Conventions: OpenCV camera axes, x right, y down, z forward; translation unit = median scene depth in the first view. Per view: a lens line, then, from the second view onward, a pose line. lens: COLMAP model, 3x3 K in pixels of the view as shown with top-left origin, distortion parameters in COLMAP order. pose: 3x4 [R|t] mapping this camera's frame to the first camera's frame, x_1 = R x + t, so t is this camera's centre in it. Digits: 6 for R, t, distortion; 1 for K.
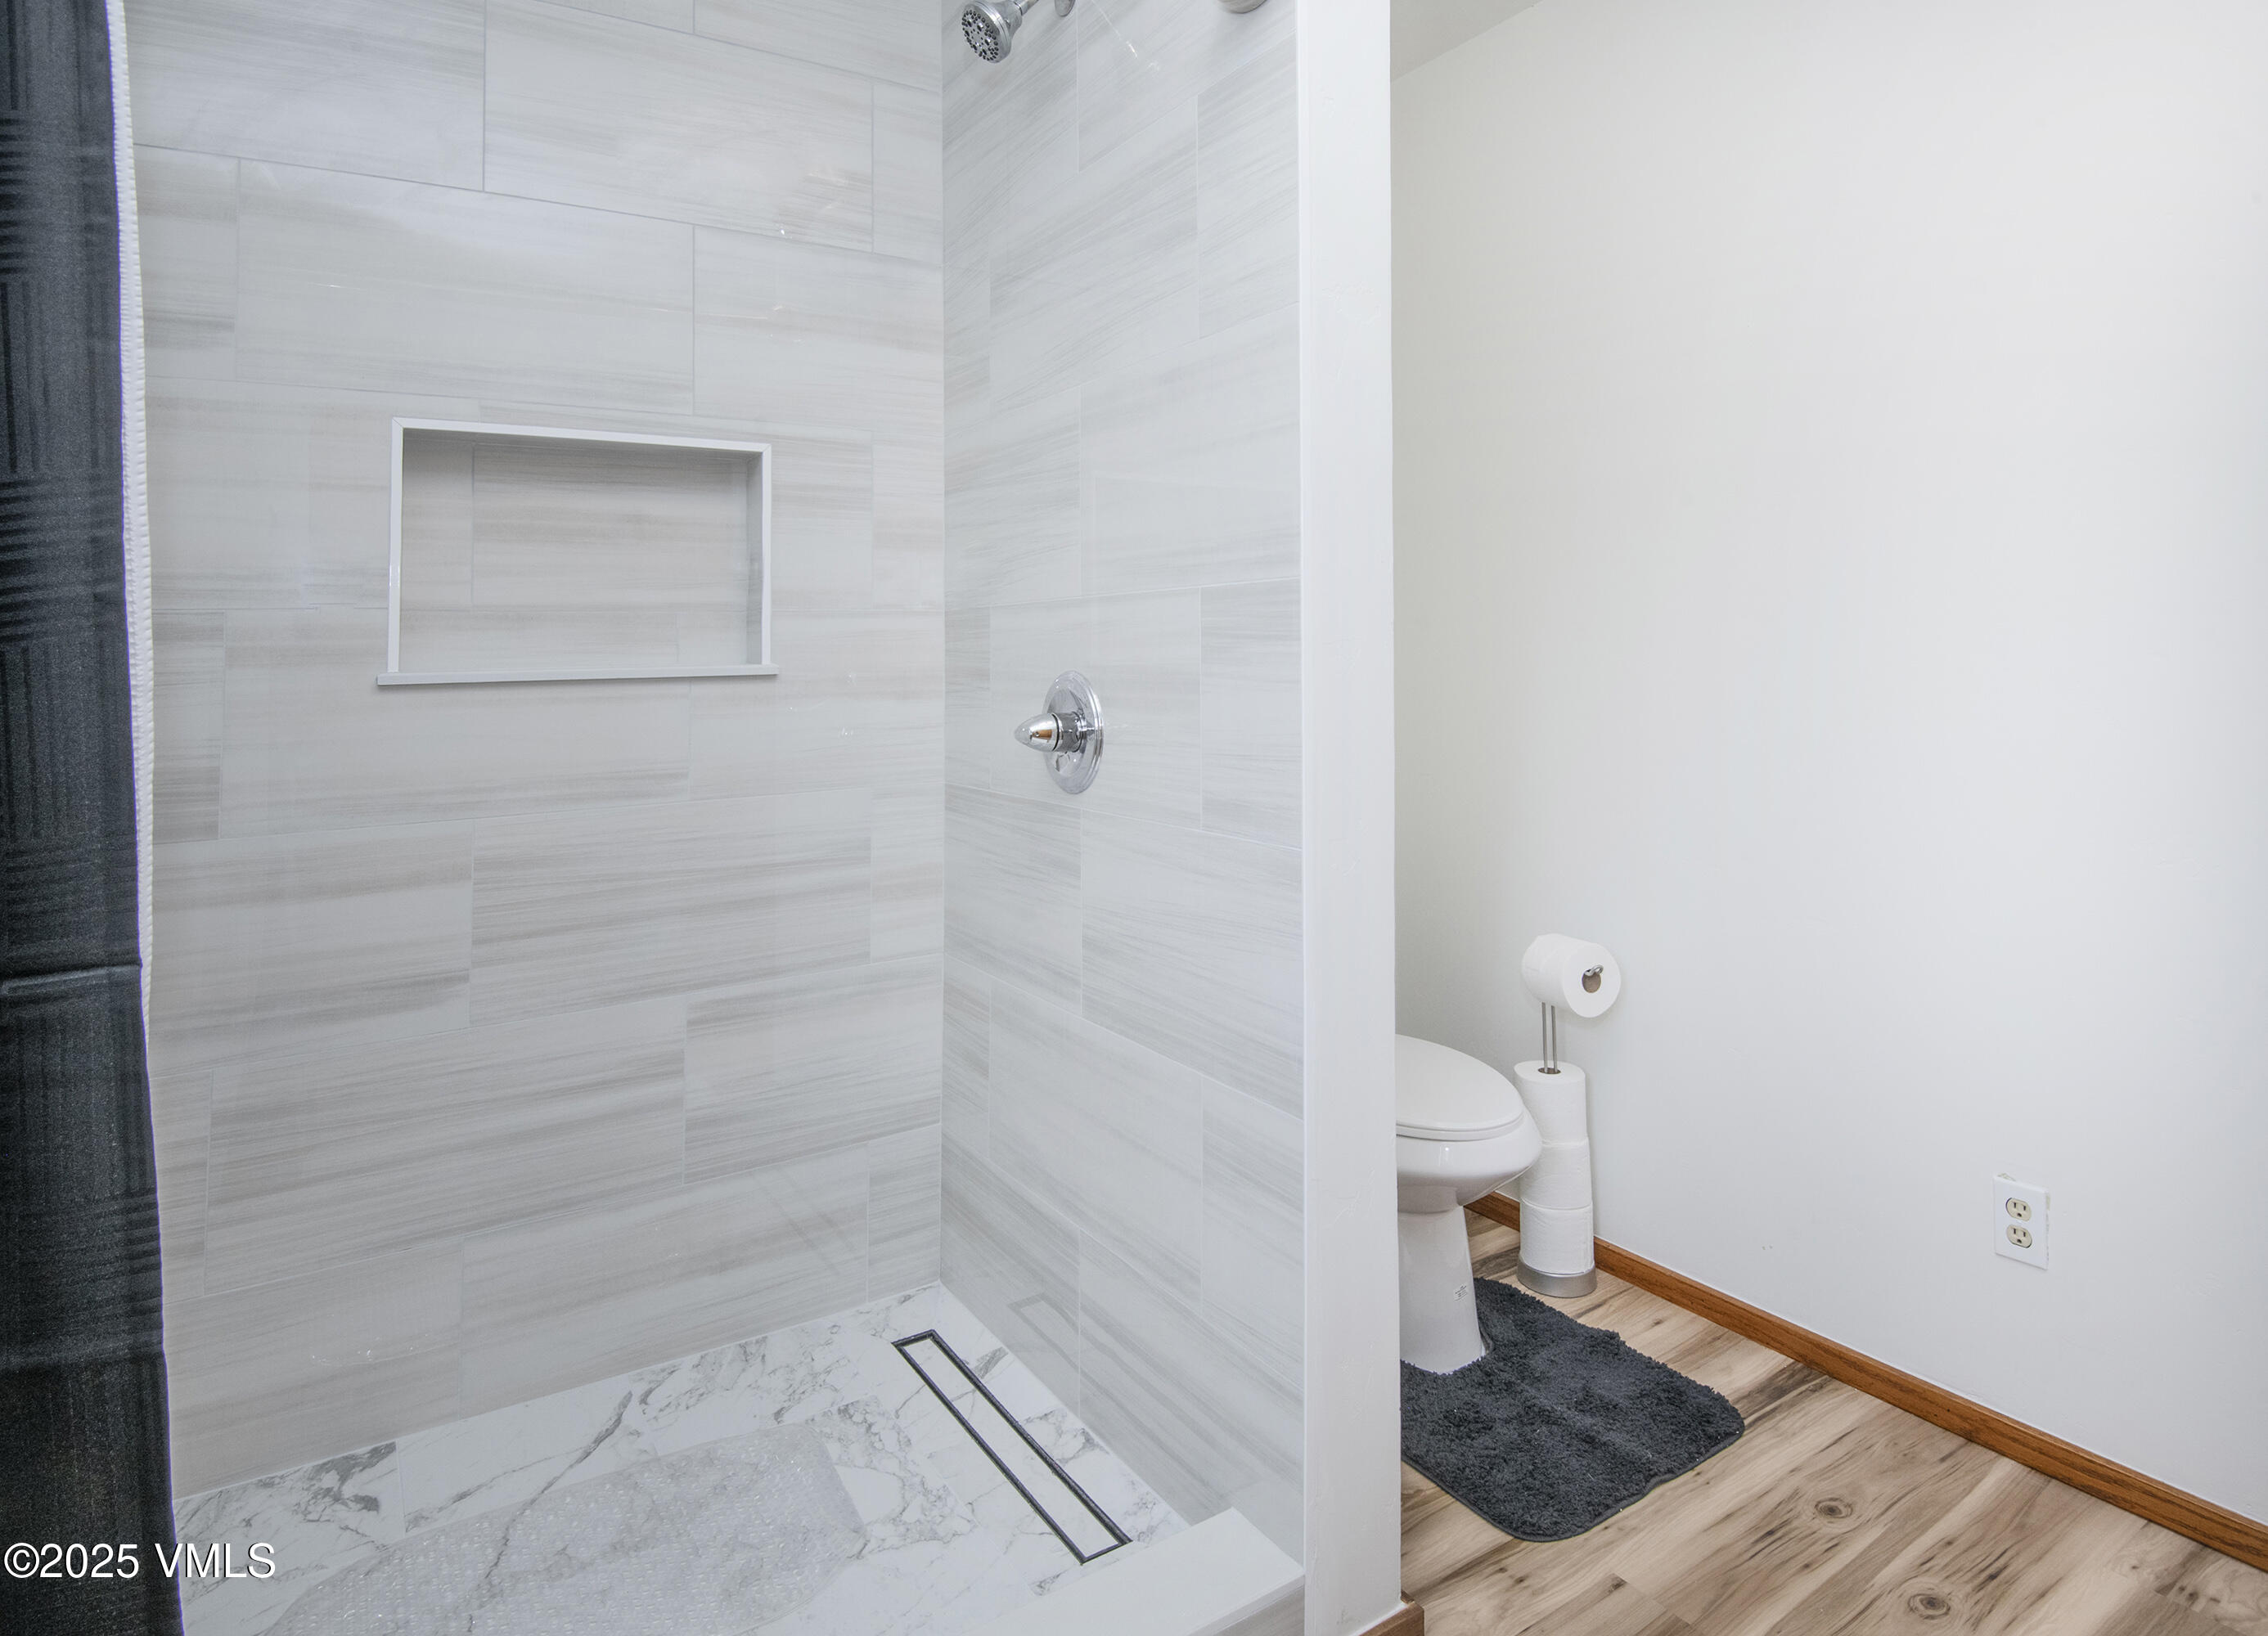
lens RADIAL K [[1283.4, 0, 1131.2], [0, 1283.4, 600.4], [0, 0, 1]] dist [0.001666, -0.017164]
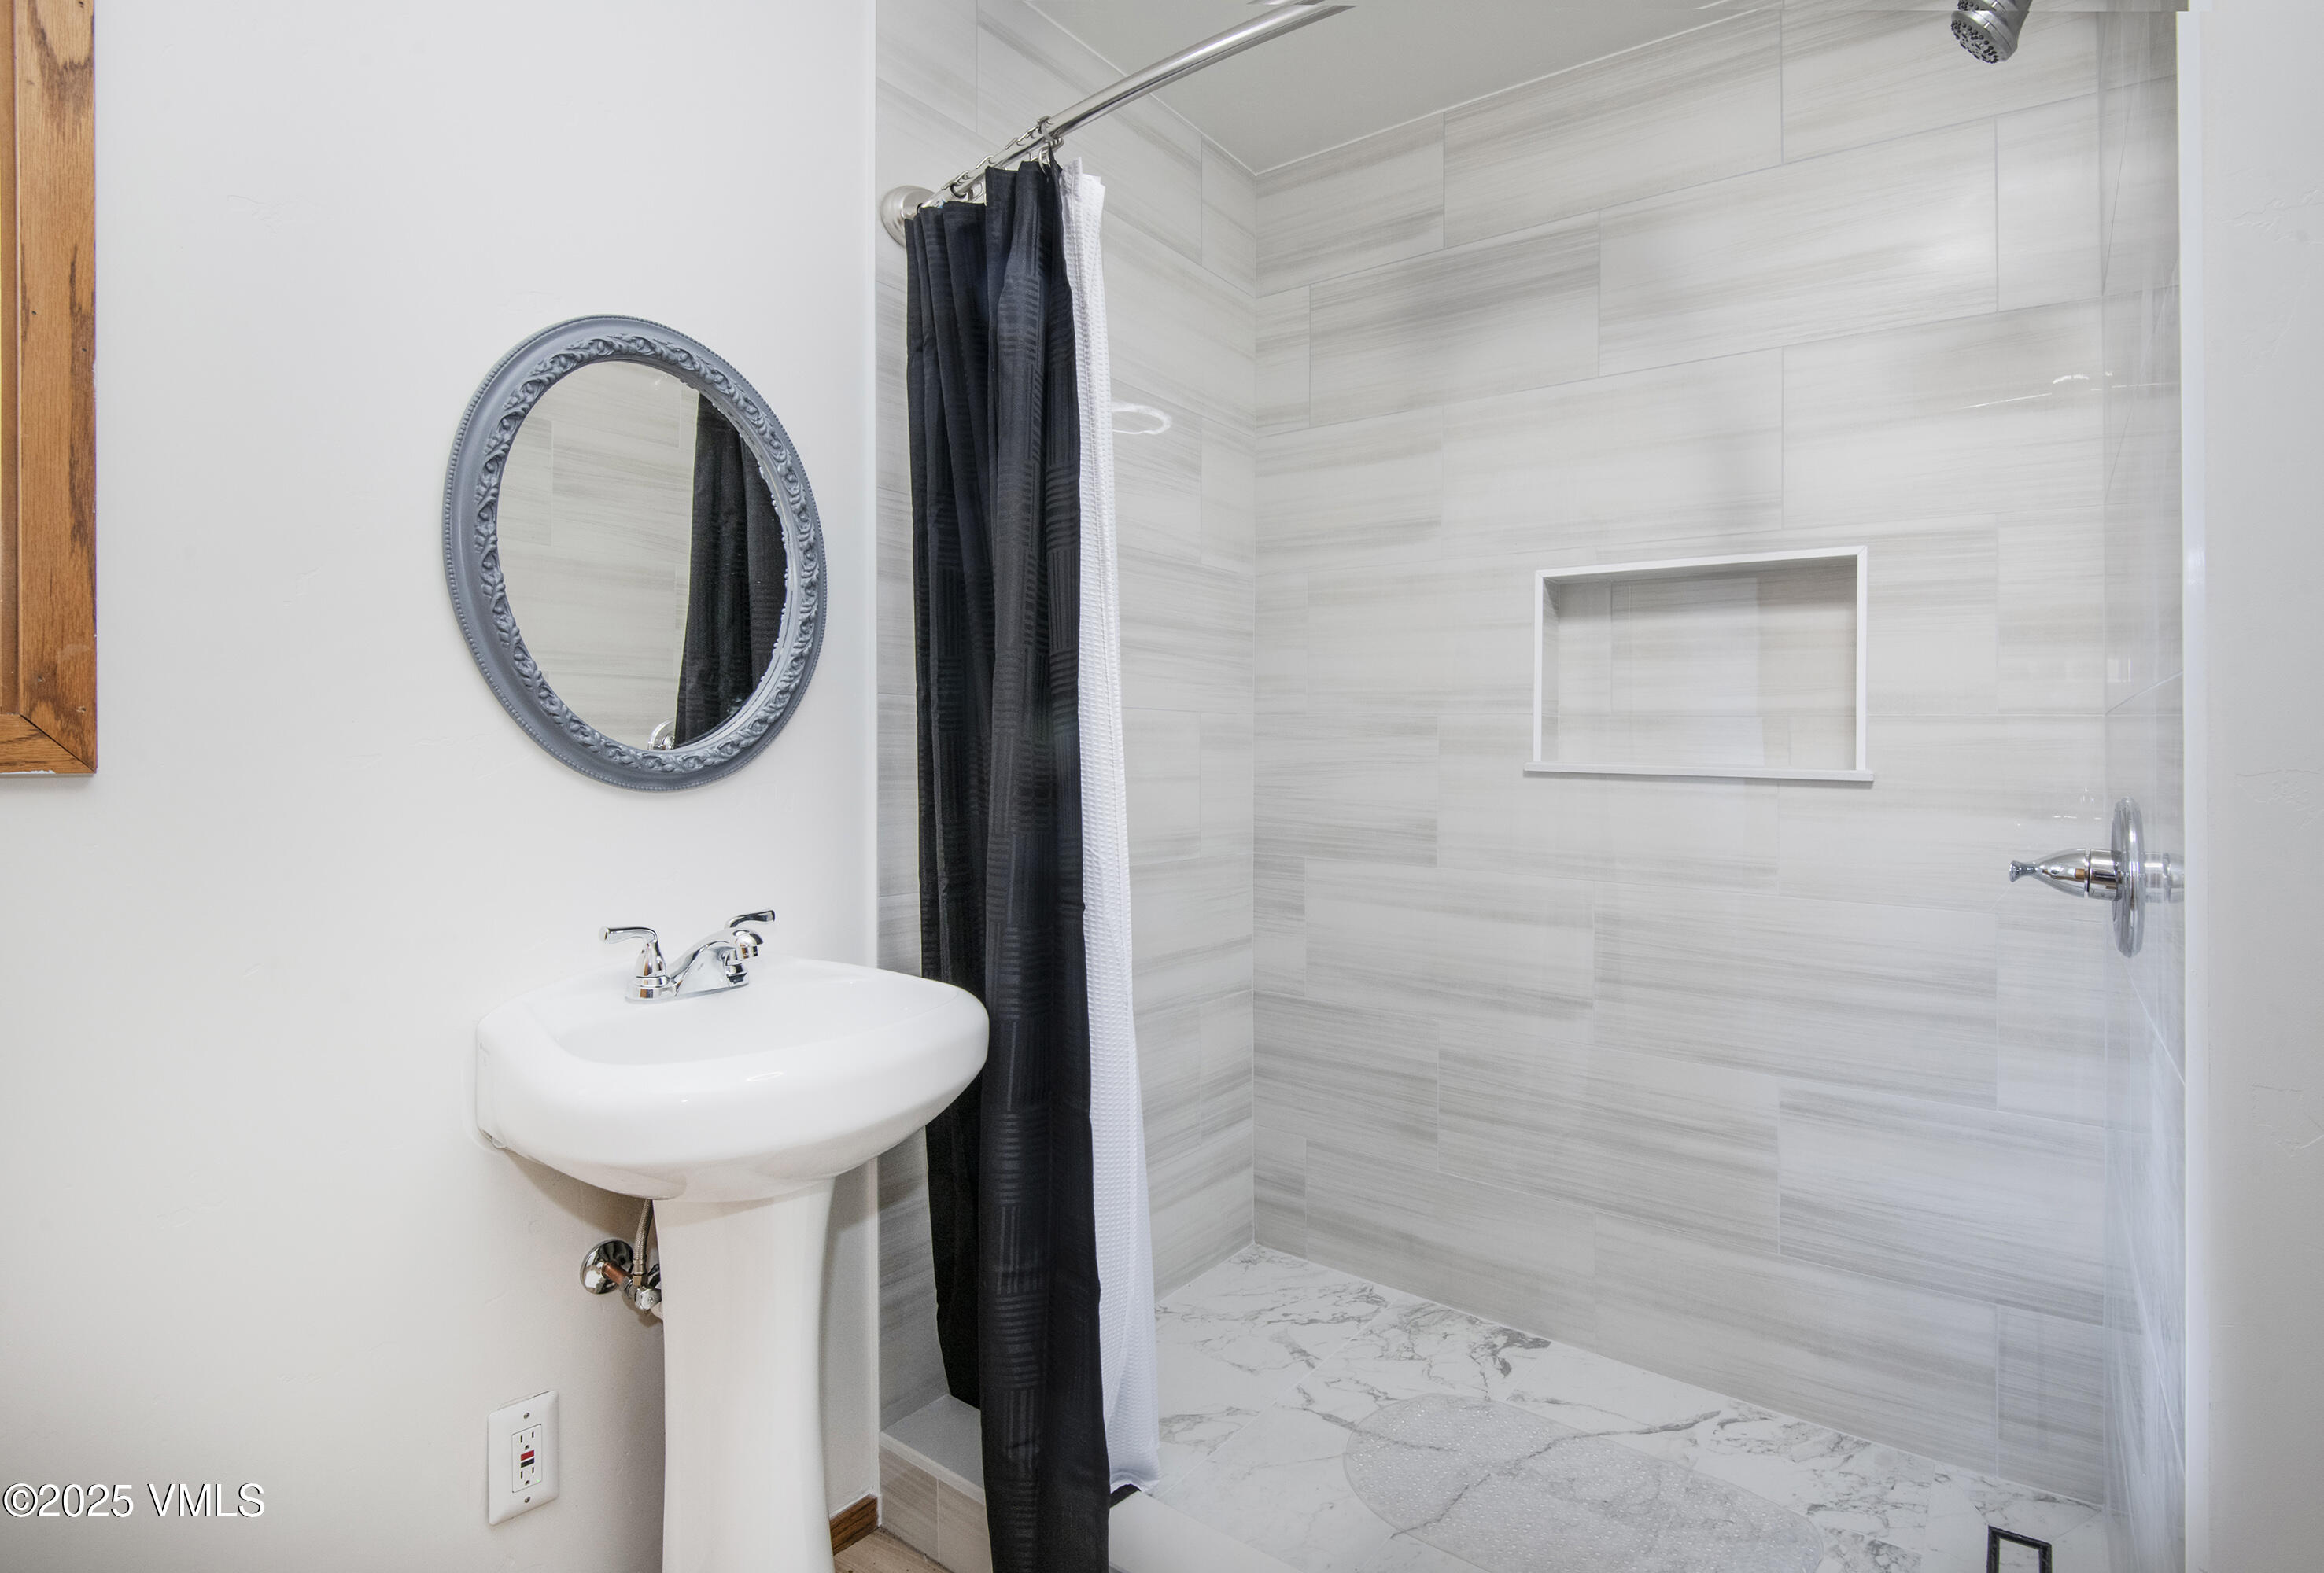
lens RADIAL K [[1109.9, 0, 1236.5], [0, 1109.9, 720.4], [0, 0, 1]] dist [-0.000622, -0.027792]
pose [[0.389776, 0.006899, -0.920884, 0.342040], [0.008305, 0.999905, 0.011006, -0.001998], [0.920872, -0.011938, 0.389682, 0.251467]]
